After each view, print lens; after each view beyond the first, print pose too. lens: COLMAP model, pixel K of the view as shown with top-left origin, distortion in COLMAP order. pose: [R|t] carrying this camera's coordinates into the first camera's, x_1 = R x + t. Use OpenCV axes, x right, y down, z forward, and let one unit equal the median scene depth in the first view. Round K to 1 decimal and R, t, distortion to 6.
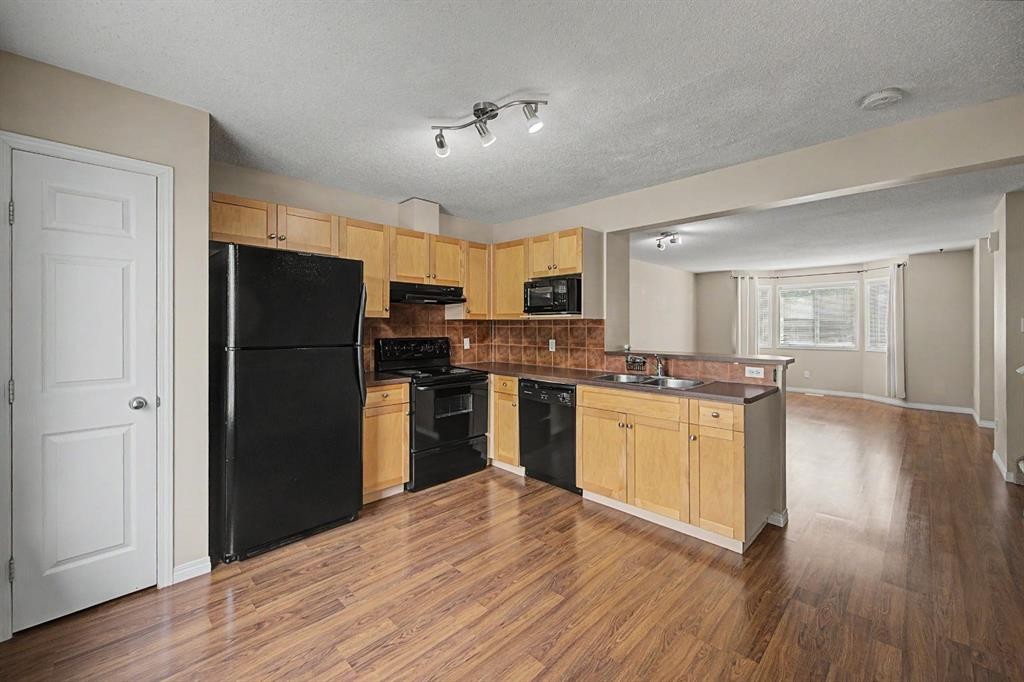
lens RADIAL K [[412.1, 0, 512.9], [0, 412.1, 330.2], [0, 0, 1]] dist [-0.000646, -0.000213]
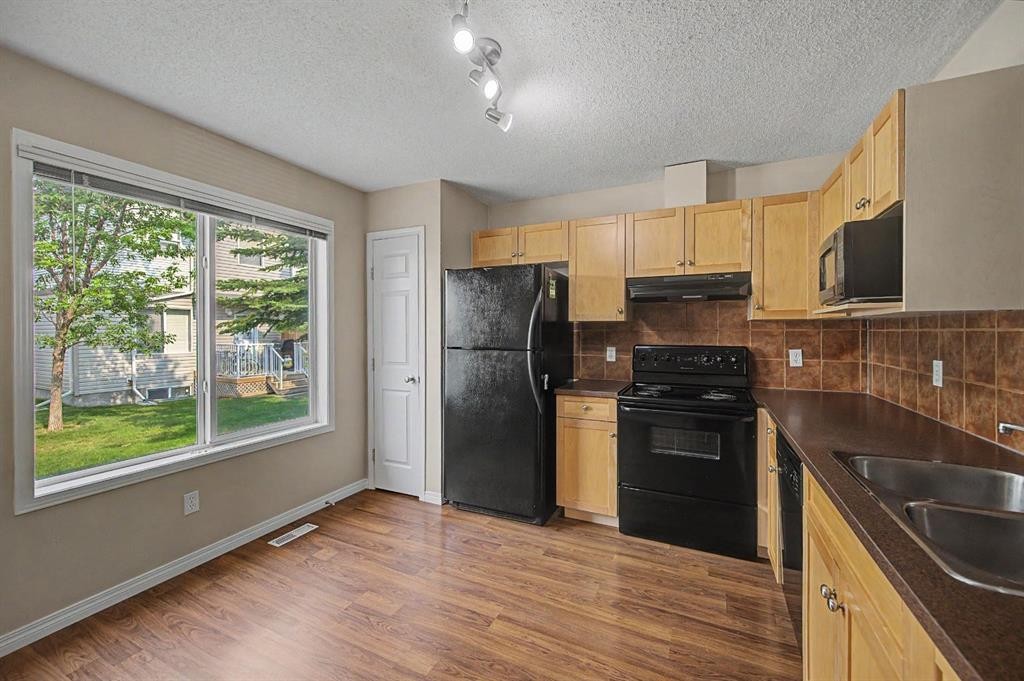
lens RADIAL K [[407.4, 0, 512.5], [0, 407.4, 337.4], [0, 0, 1]] dist [0.000968, 0.000029]
pose [[0.329216, 0.013863, -0.944153, 0.445783], [-0.007361, 0.999900, 0.012115, -0.004568], [0.944226, 0.002961, 0.329285, 0.525013]]
